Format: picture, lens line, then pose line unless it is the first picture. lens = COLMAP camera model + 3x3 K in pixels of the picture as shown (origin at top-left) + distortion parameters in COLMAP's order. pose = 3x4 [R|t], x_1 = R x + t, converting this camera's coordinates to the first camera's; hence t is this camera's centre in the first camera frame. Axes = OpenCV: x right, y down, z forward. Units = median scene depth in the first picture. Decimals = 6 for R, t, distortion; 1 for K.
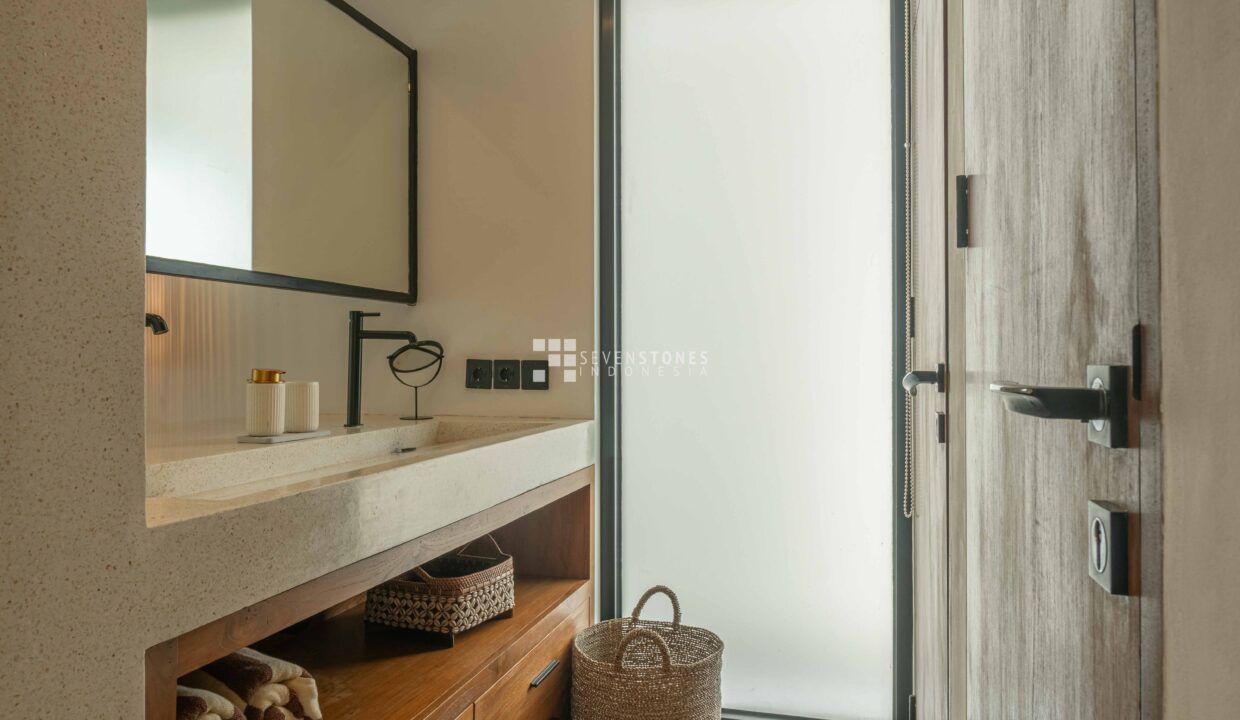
lens RADIAL K [[975.9, 0, 620.0], [0, 975.9, 360.0], [0, 0, 1]] dist [0.001363, 0.000807]
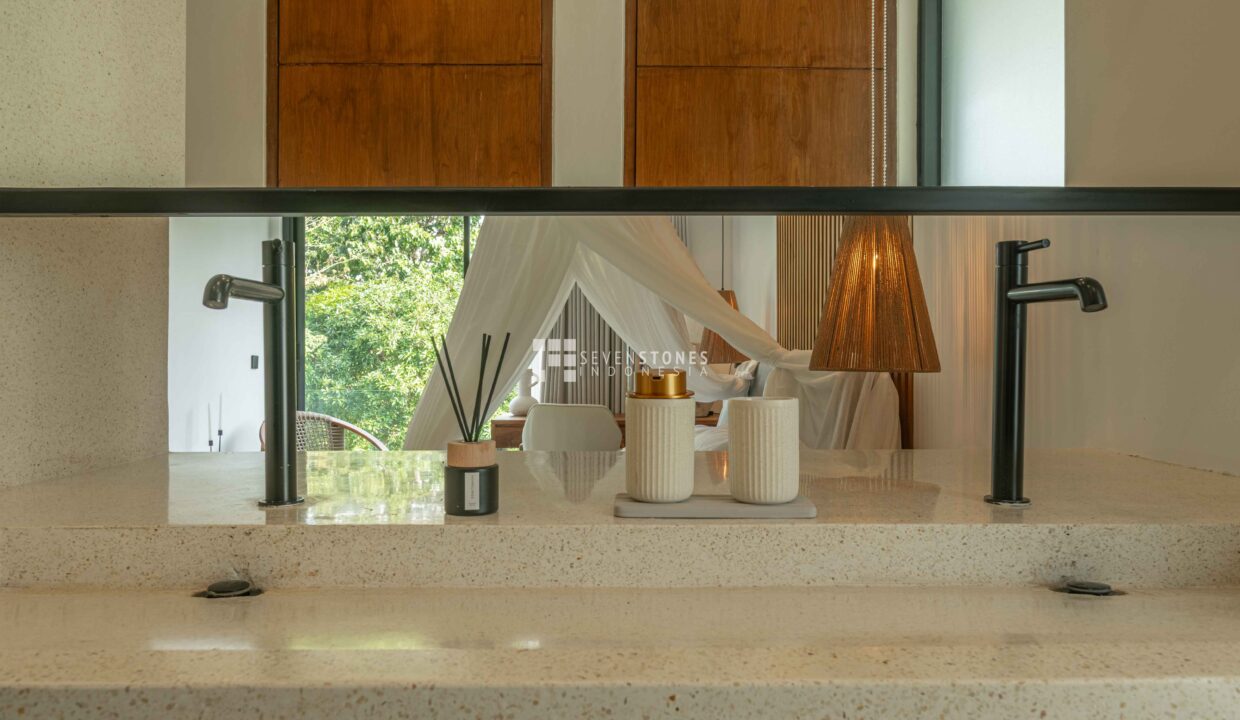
lens RADIAL K [[975.9, 0, 620.0], [0, 975.9, 360.0], [0, 0, 1]] dist [0.001363, 0.000807]
pose [[0.223016, 0.008473, -0.974778, 0.115459], [0.003293, 0.999950, 0.009445, -0.001492], [0.974809, -0.005317, 0.222977, 0.739226]]
